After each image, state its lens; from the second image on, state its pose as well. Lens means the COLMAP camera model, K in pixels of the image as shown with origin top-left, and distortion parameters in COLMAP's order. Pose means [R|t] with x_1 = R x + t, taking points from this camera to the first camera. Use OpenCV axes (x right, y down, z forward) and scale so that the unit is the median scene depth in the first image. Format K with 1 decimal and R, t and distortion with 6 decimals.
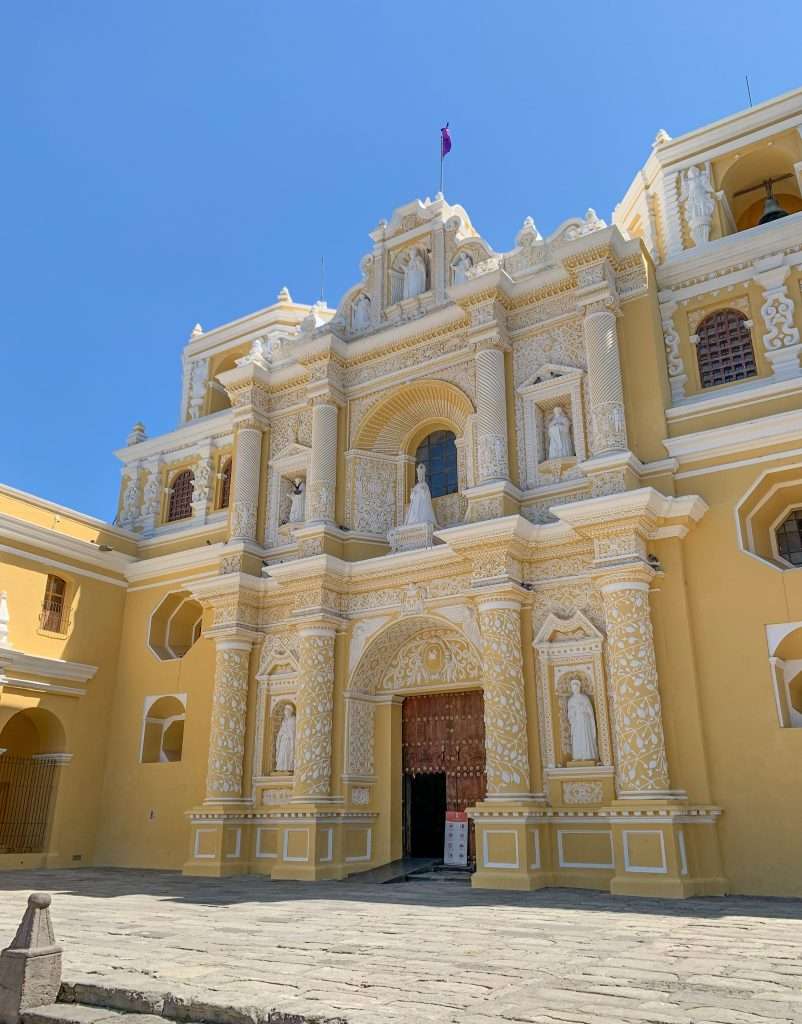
lens RADIAL K [[815.6, 0, 401.0], [0, 815.6, 512.5], [0, 0, 1]] dist [0.003645, 0.000017]
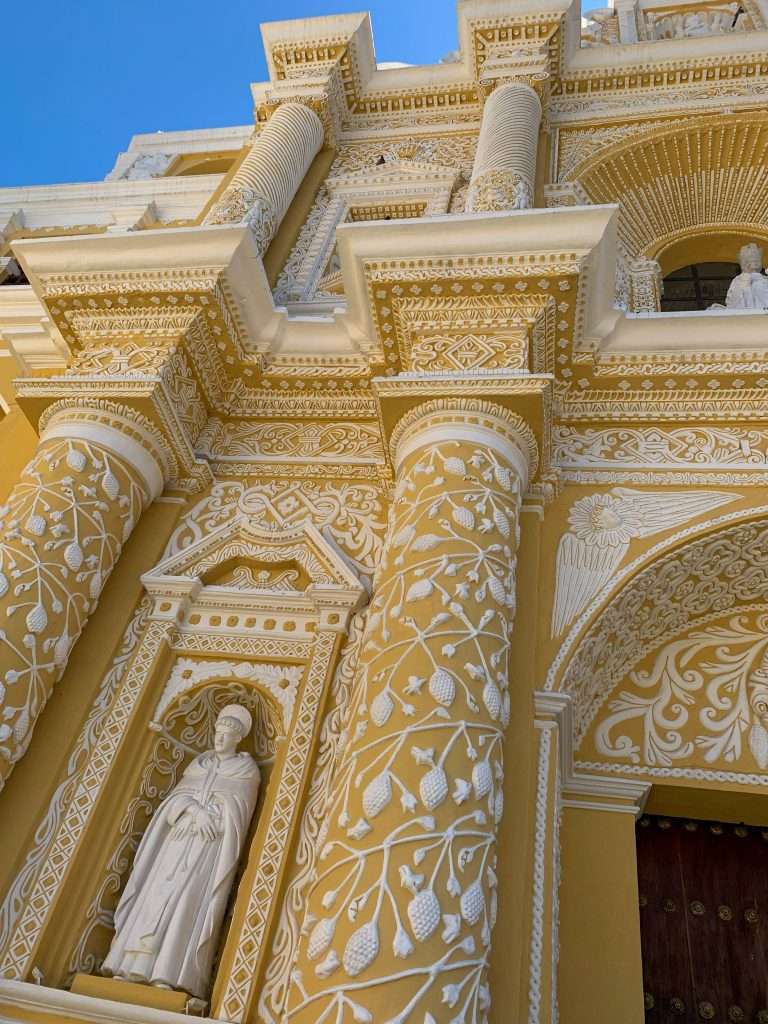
lens RADIAL K [[786.7, 0, 381.6], [0, 786.7, 512.6], [0, 0, 1]] dist [-0.002943, -0.006200]
pose [[0.900993, 0.386978, 0.196111, -0.172720], [-0.298893, 0.881345, -0.365914, 0.264061], [-0.314443, 0.271070, 0.909751, 0.761345]]
